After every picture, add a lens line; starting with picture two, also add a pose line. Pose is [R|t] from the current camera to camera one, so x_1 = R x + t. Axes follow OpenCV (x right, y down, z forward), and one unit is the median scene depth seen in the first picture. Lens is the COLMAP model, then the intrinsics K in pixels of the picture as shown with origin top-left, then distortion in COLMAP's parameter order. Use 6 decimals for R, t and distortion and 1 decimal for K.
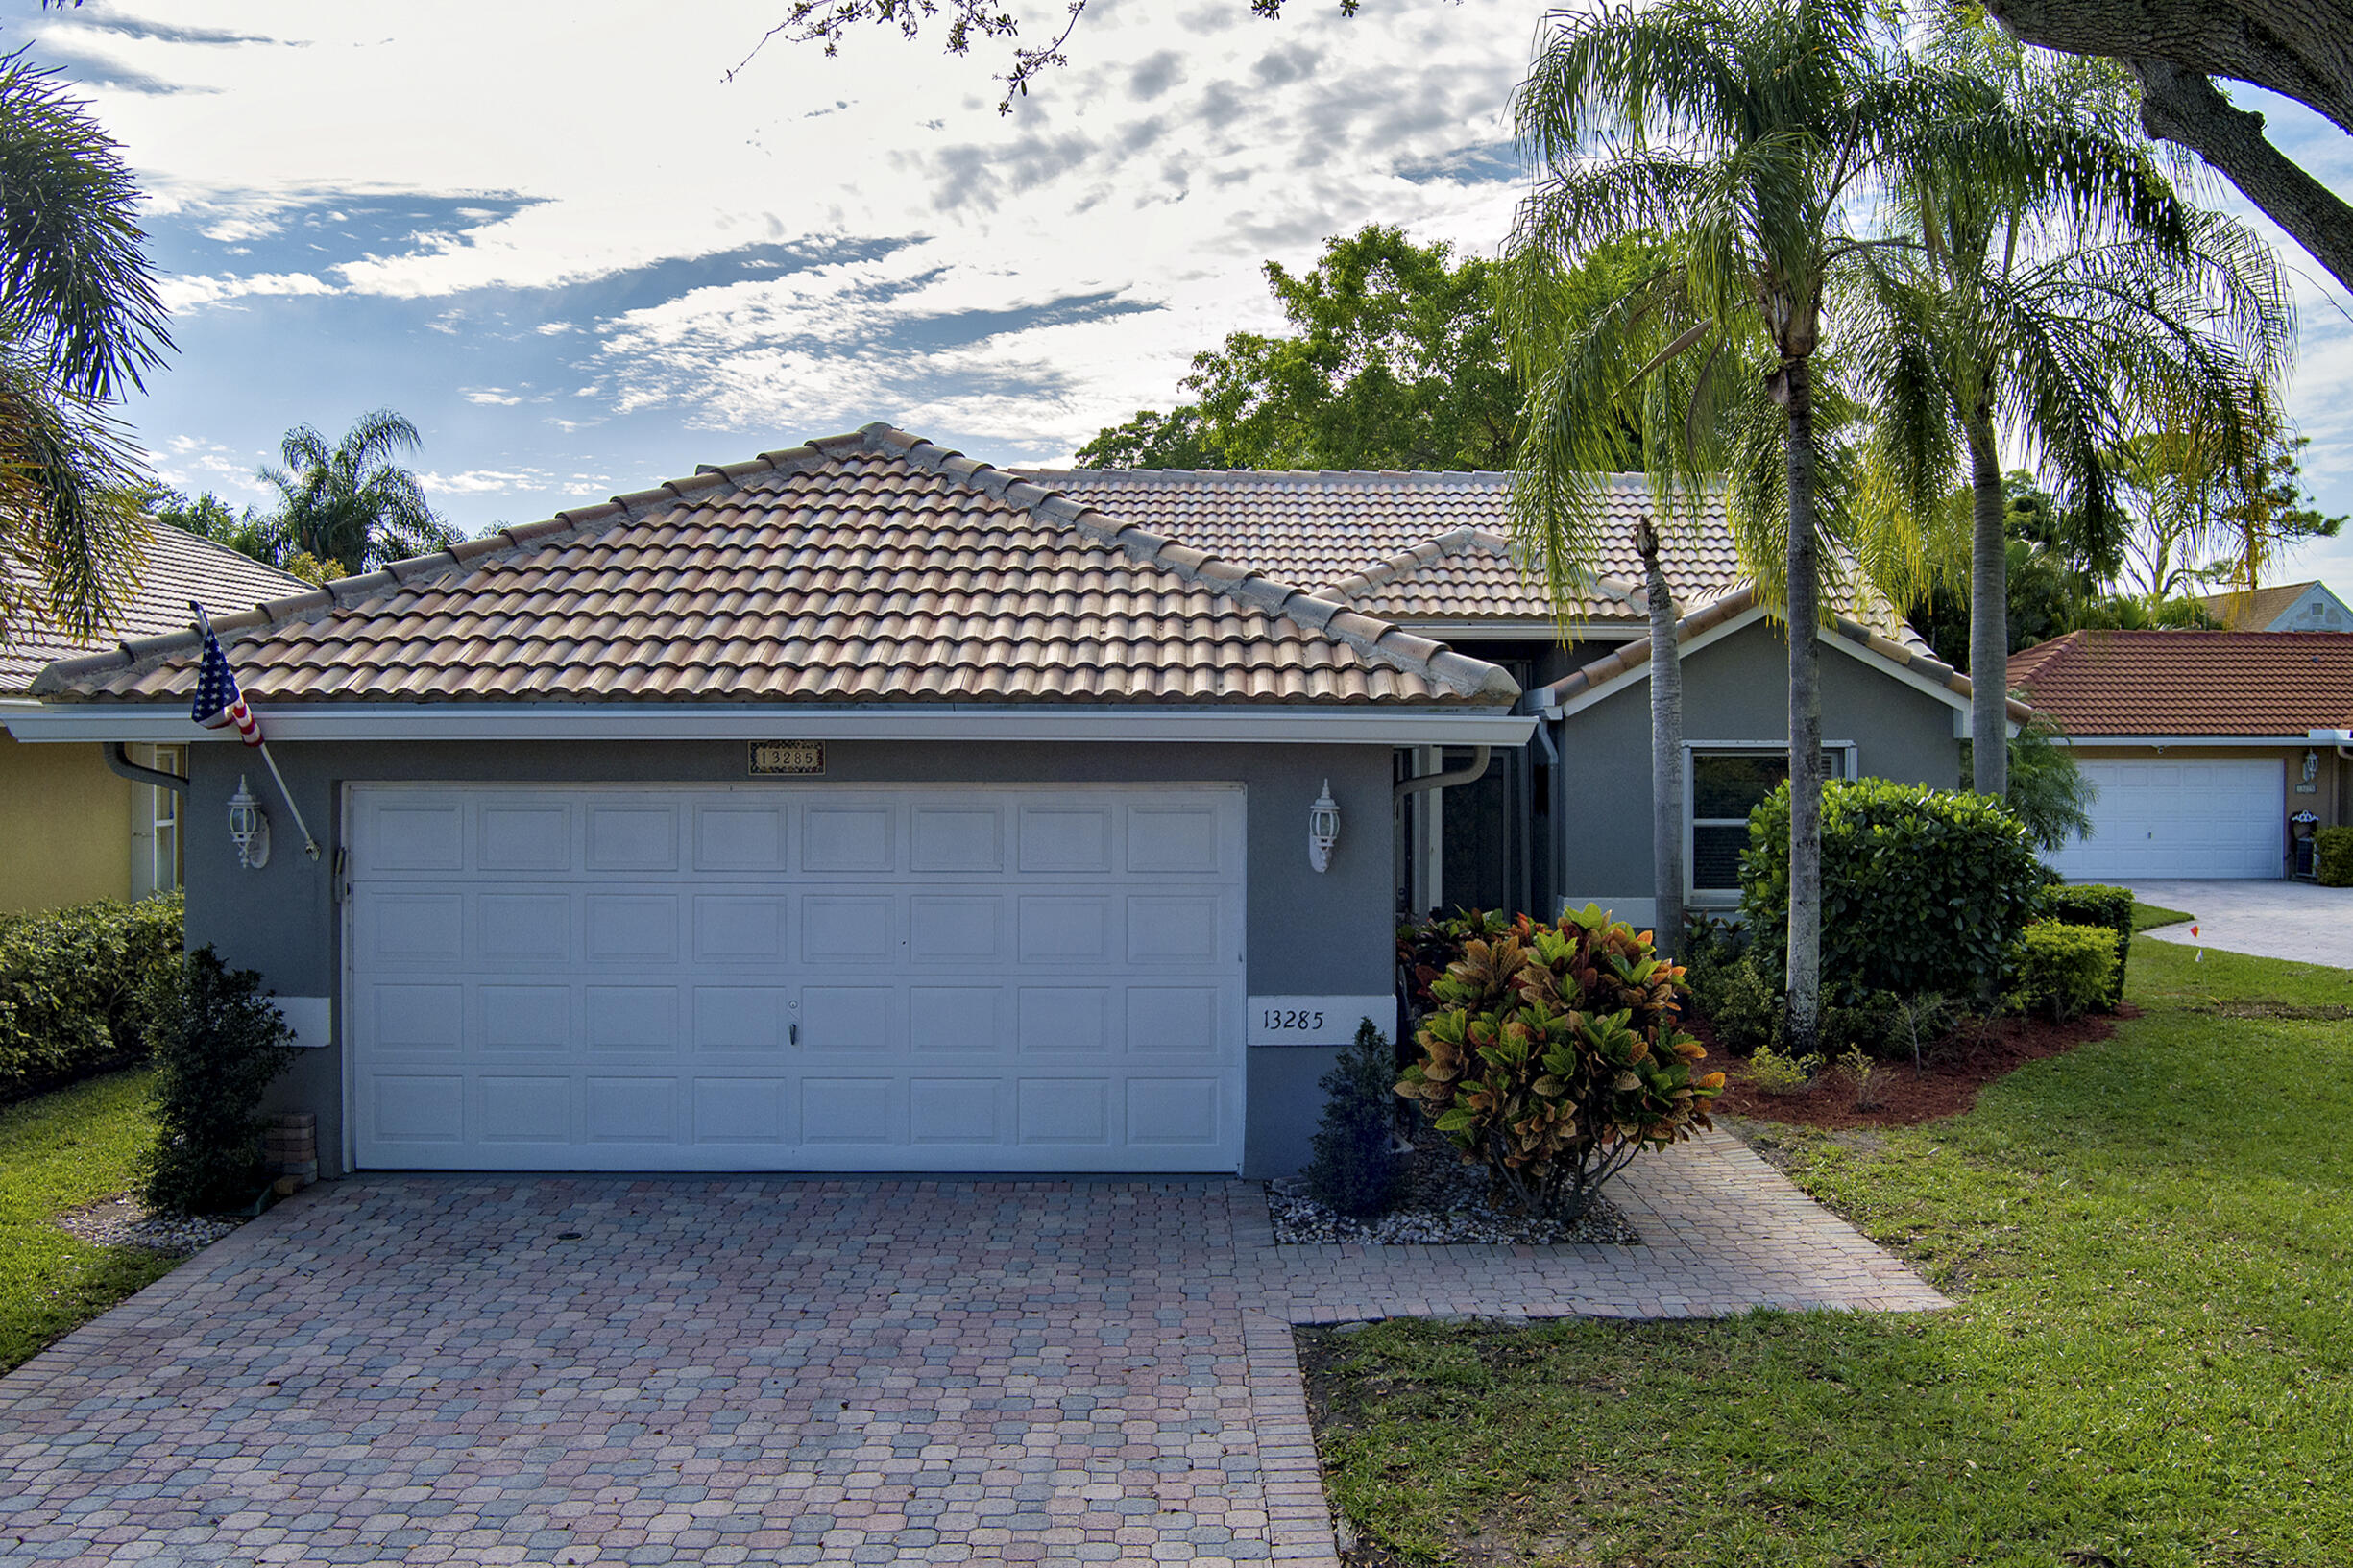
lens RADIAL K [[2478.3, 0, 1176.5], [0, 2478.3, 784.0], [0, 0, 1]] dist [-0.058792, -0.001547]
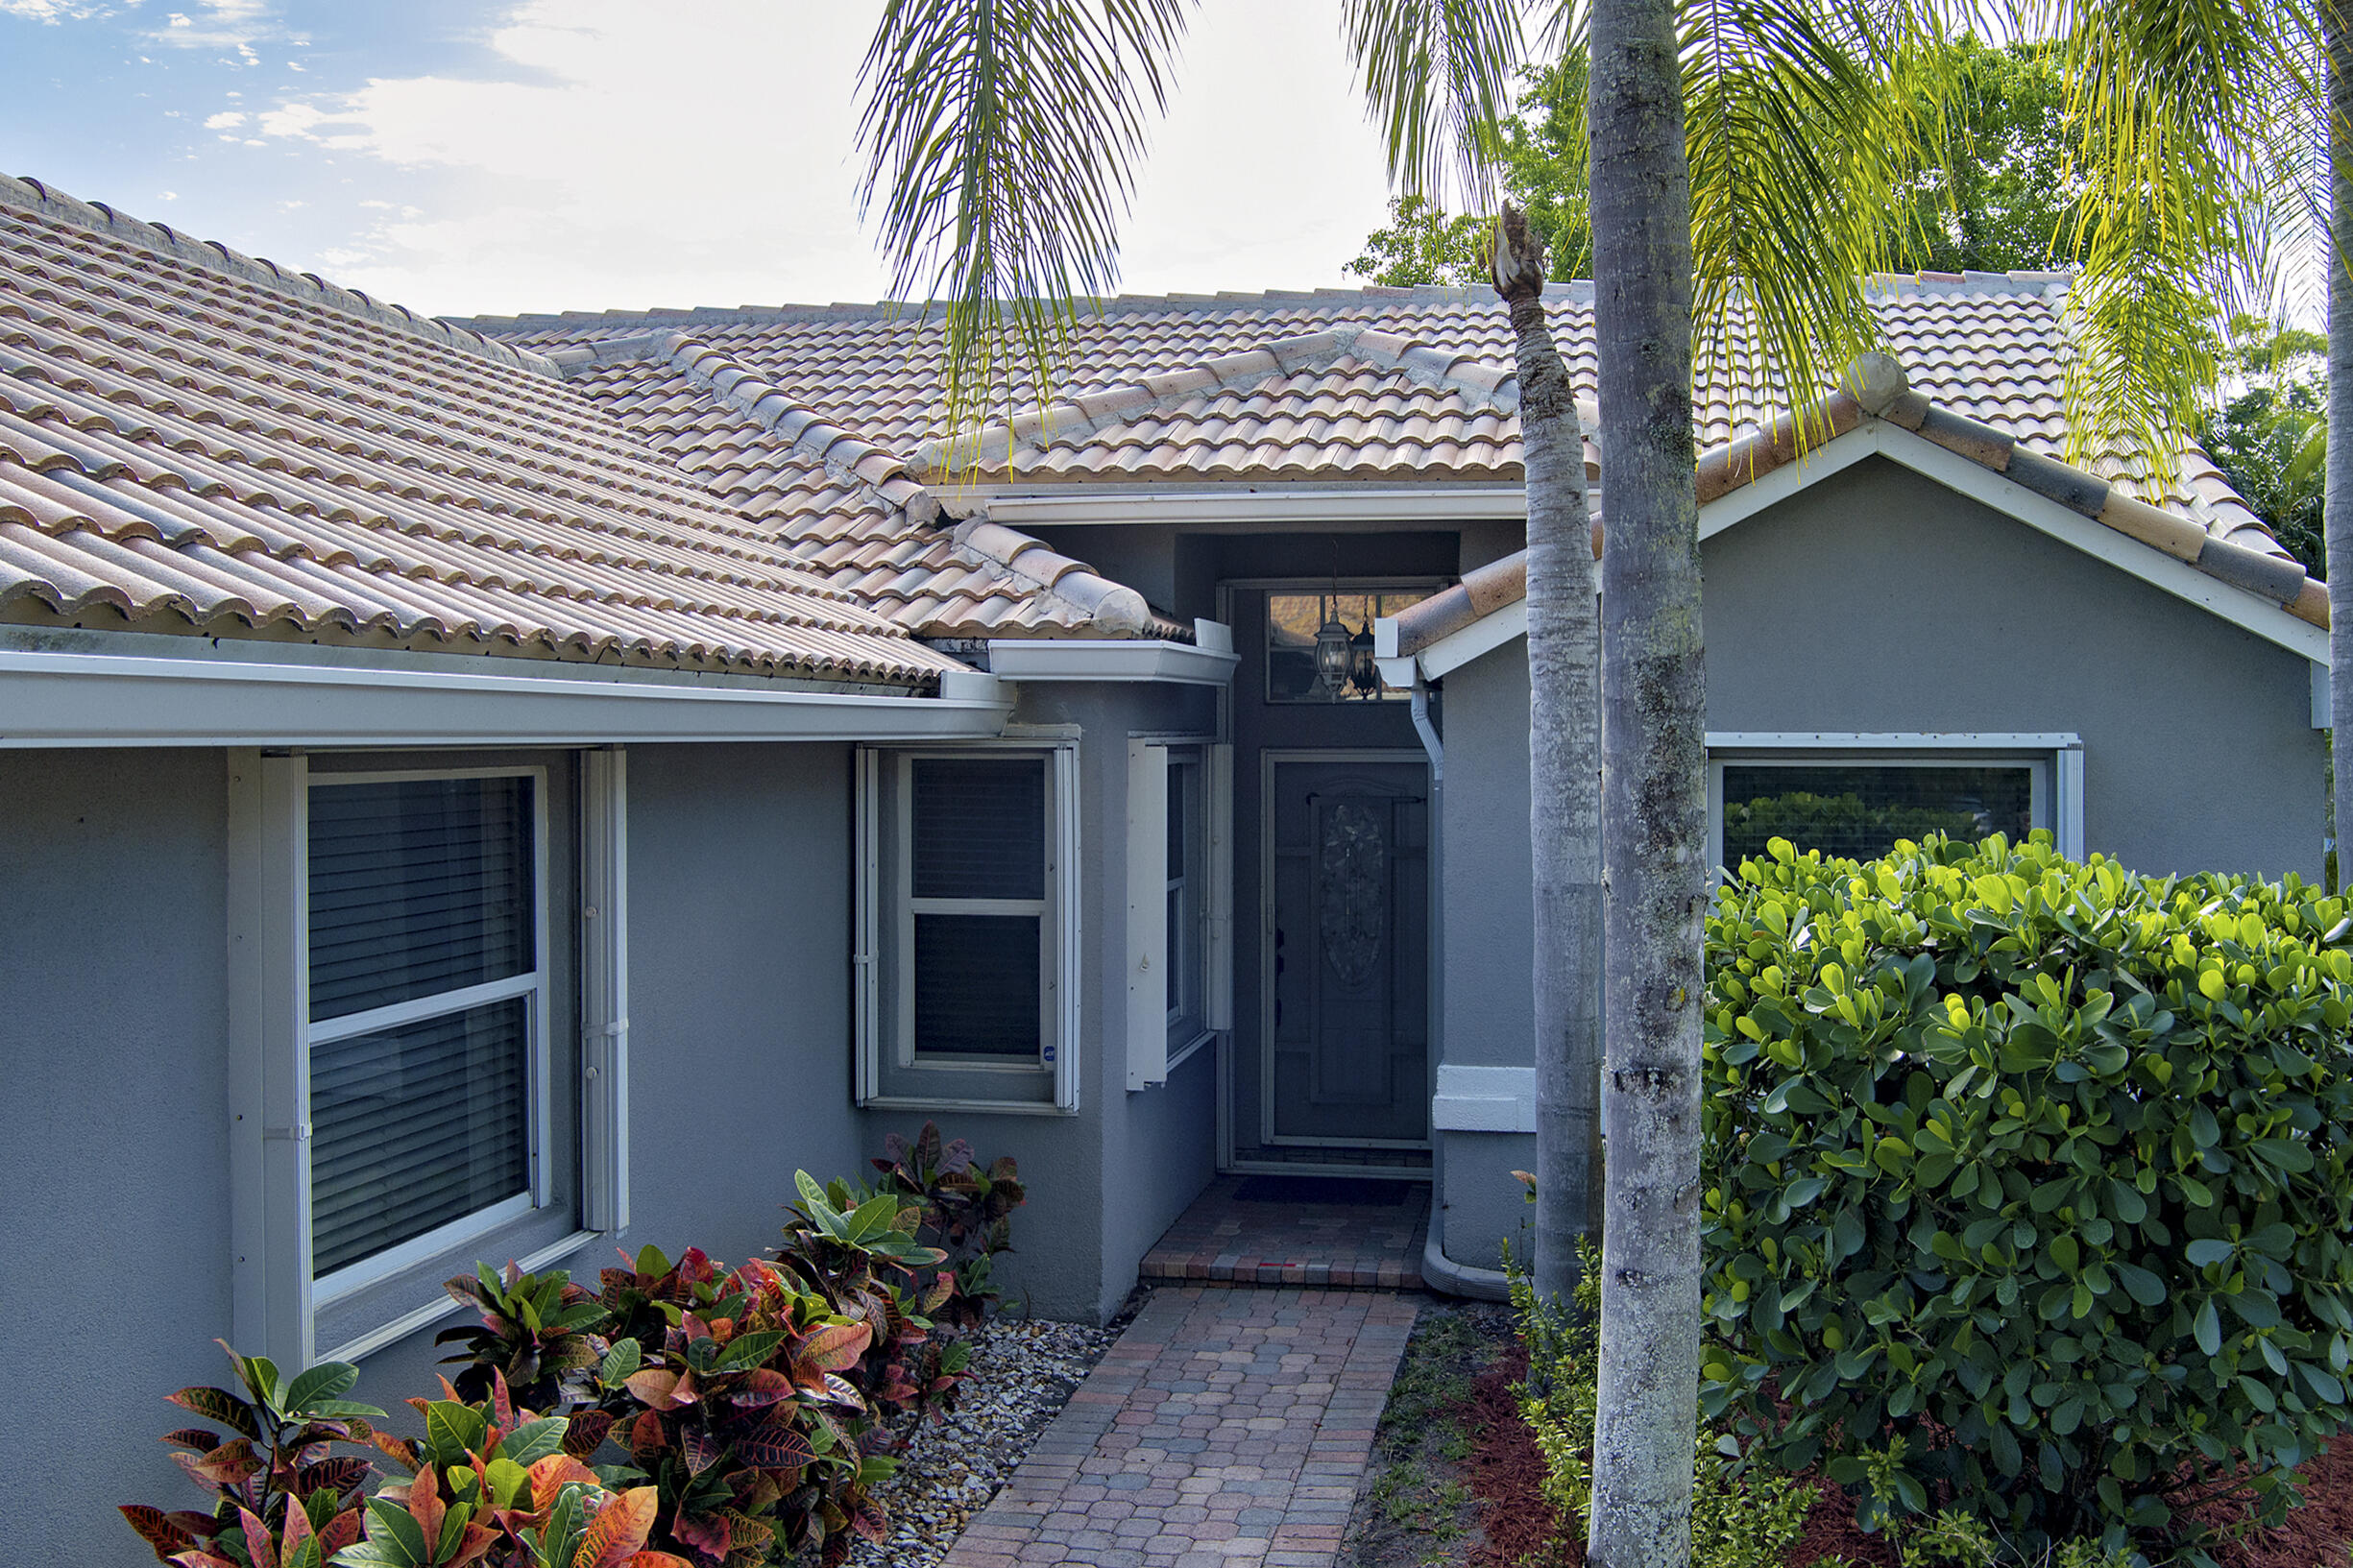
lens RADIAL K [[2478.3, 0, 1176.5], [0, 2478.3, 784.0], [0, 0, 1]] dist [-0.058792, -0.001547]
pose [[0.984859, 0.004404, -0.173302, 0.240361], [-0.003773, 0.999985, 0.003968, -0.011963], [0.173317, -0.003254, 0.984861, 0.667710]]
